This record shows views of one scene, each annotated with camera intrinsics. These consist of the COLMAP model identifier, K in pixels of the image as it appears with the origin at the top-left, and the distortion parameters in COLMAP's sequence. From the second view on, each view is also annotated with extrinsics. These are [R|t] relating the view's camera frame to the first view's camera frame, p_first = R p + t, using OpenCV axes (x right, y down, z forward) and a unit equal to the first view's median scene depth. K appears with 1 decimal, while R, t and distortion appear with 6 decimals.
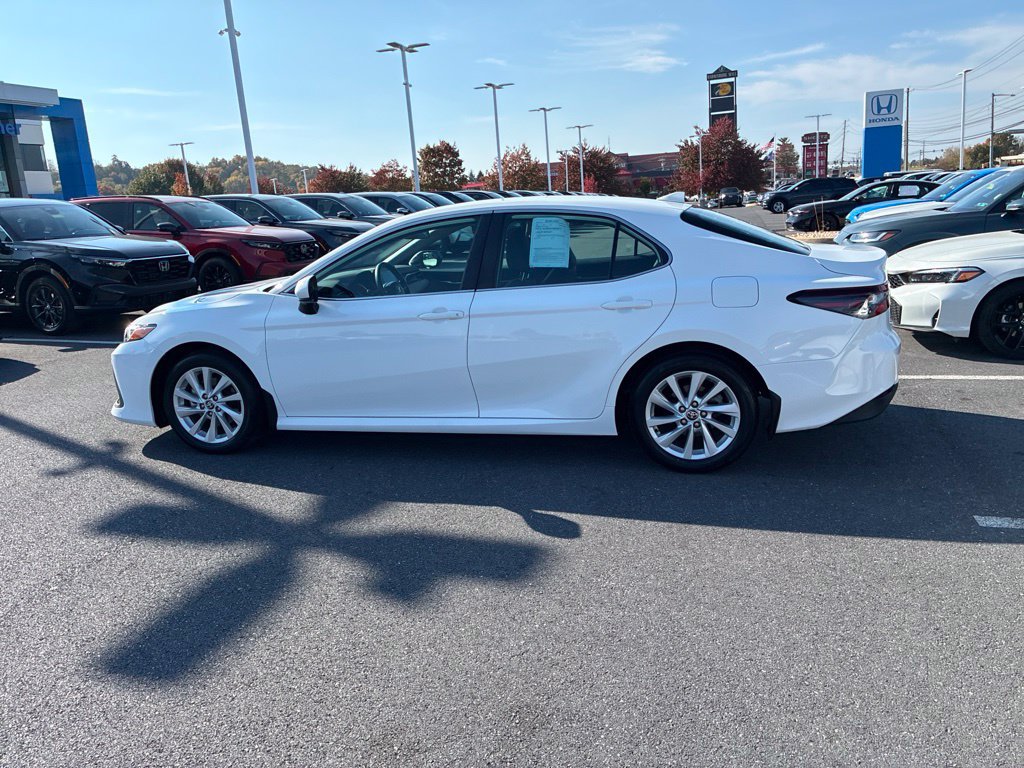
lens RADIAL K [[779.0, 0, 512.7], [0, 779.0, 380.2], [0, 0, 1]] dist [0.049879, -0.073254]
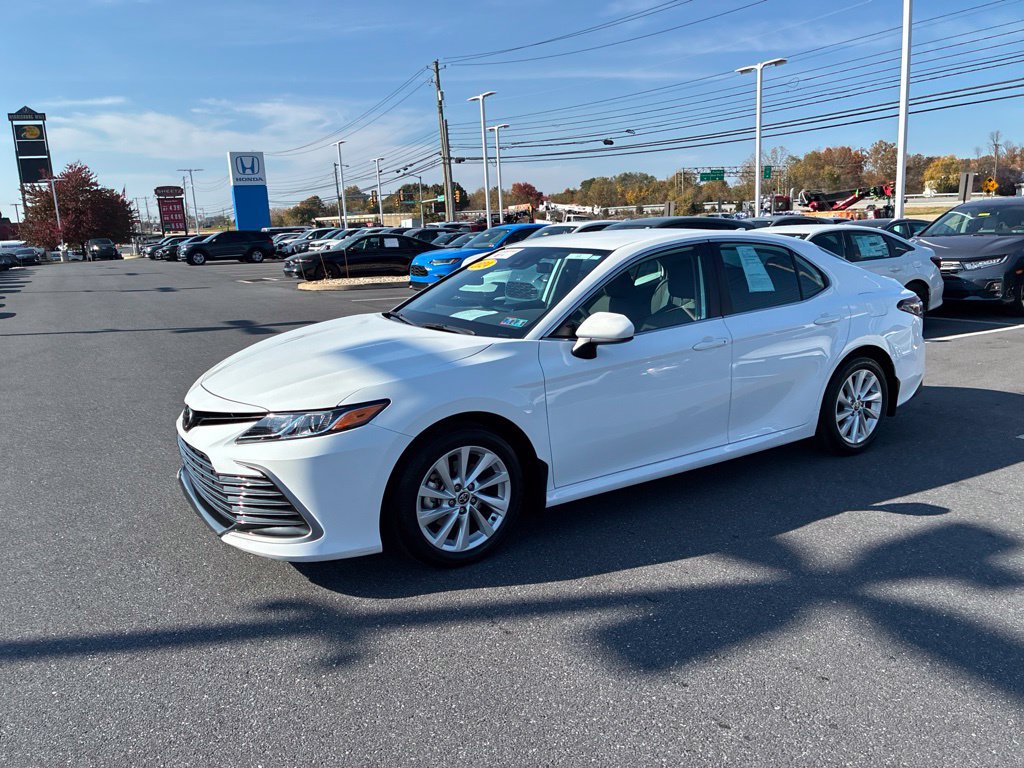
lens RADIAL K [[780.4, 0, 512.8], [0, 780.4, 380.4], [0, 0, 1]] dist [0.033001, -0.039763]
pose [[0.689171, -0.112614, 0.715795, -0.855767], [0.160337, 0.987062, 0.000919, -0.070126], [-0.706637, 0.114135, 0.698310, 0.438073]]
